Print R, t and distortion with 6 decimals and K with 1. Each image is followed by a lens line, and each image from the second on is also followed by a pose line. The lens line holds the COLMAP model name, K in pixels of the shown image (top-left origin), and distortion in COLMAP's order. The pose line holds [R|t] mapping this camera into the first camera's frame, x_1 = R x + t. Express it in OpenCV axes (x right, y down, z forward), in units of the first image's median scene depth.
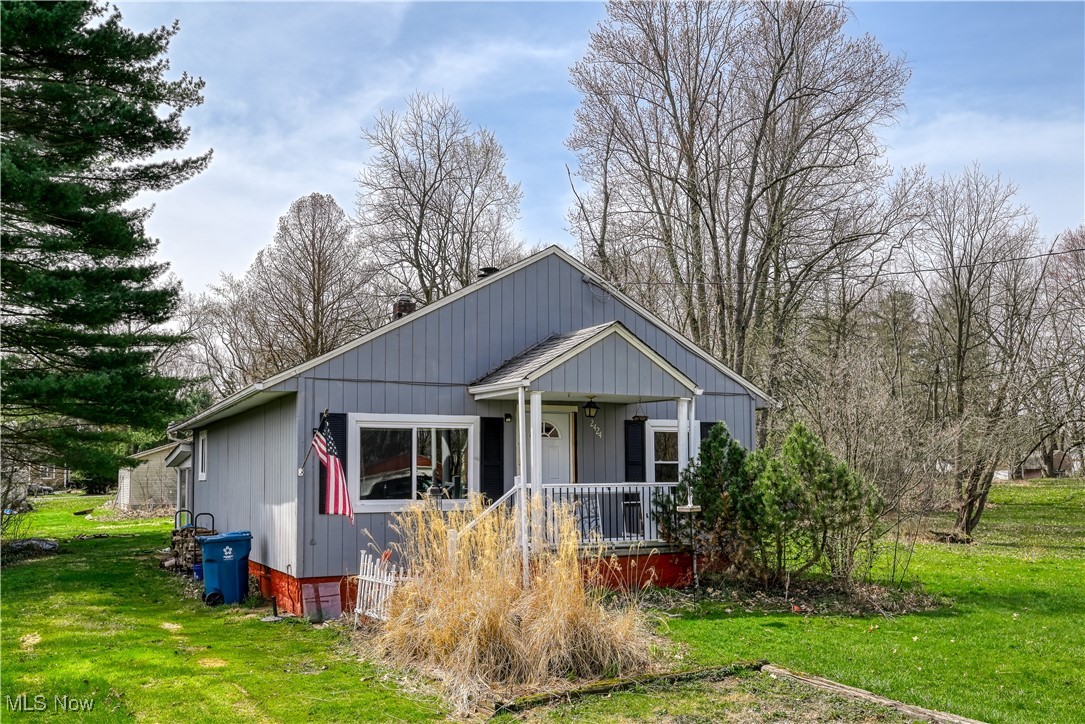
lens RADIAL K [[965.9, 0, 540.1], [0, 965.9, 428.3], [0, 0, 1]] dist [-0.001514, -0.002382]
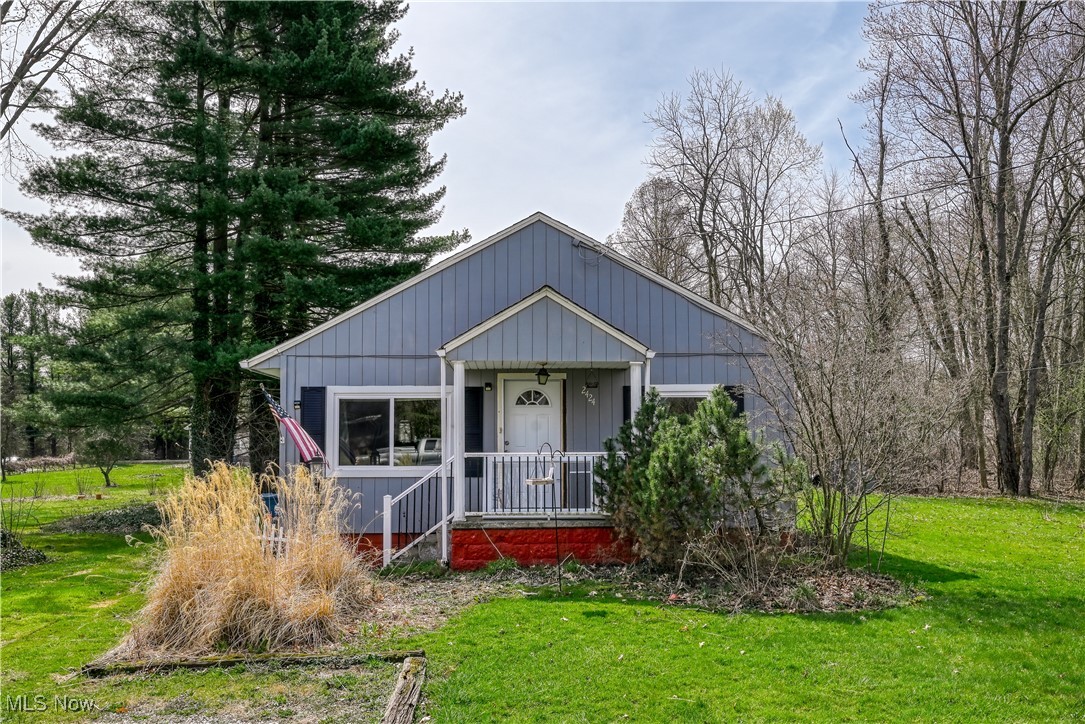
lens RADIAL K [[901.0, 0, 542.4], [0, 901.0, 397.4], [0, 0, 1]] dist [-0.005731, -0.003462]
pose [[0.905330, -0.017389, -0.424353, 0.435223], [0.019386, 0.999812, 0.000388, 0.001195], [0.424266, -0.008578, 0.905497, 0.168281]]
